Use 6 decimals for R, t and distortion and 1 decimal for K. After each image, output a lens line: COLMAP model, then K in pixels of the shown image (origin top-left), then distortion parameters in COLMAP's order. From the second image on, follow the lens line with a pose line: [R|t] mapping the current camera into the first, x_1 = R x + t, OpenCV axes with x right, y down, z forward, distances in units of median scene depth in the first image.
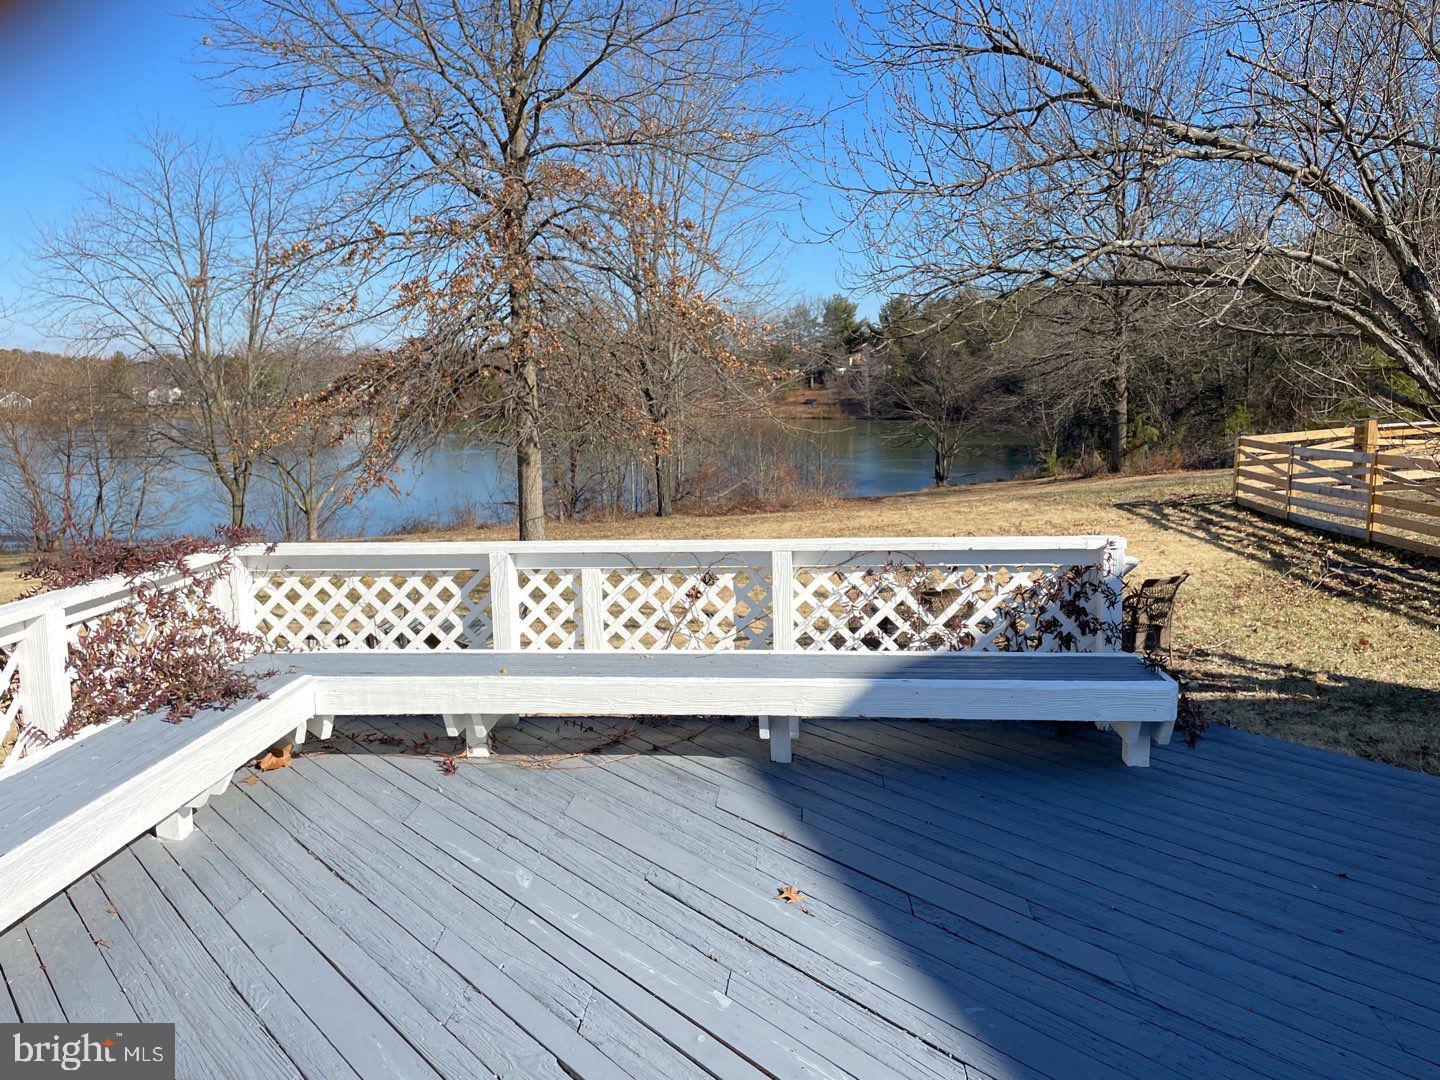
lens RADIAL K [[1092.7, 0, 715.5], [0, 1092.7, 530.5], [0, 0, 1]] dist [0.086315, -0.113736]
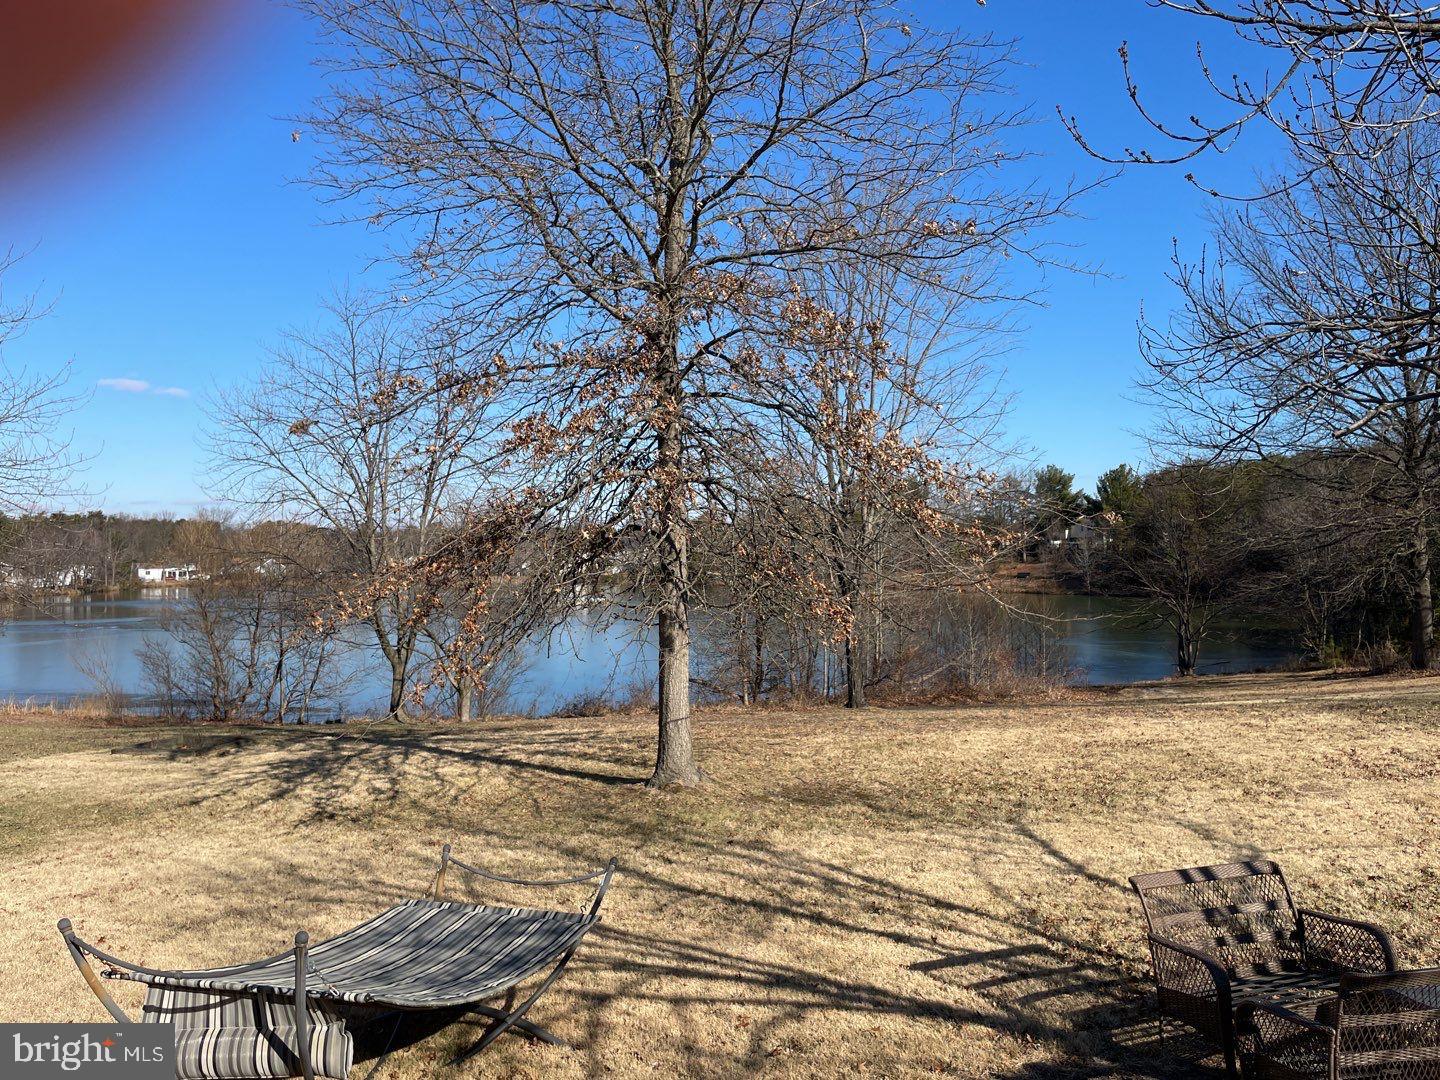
lens RADIAL K [[1092.7, 0, 715.5], [0, 1092.7, 530.5], [0, 0, 1]] dist [0.086315, -0.113736]
pose [[0.982829, 0.005951, -0.184425, 0.001572], [-0.034431, 0.987839, -0.151617, -0.011704], [0.181280, 0.155364, 0.971082, 0.100473]]
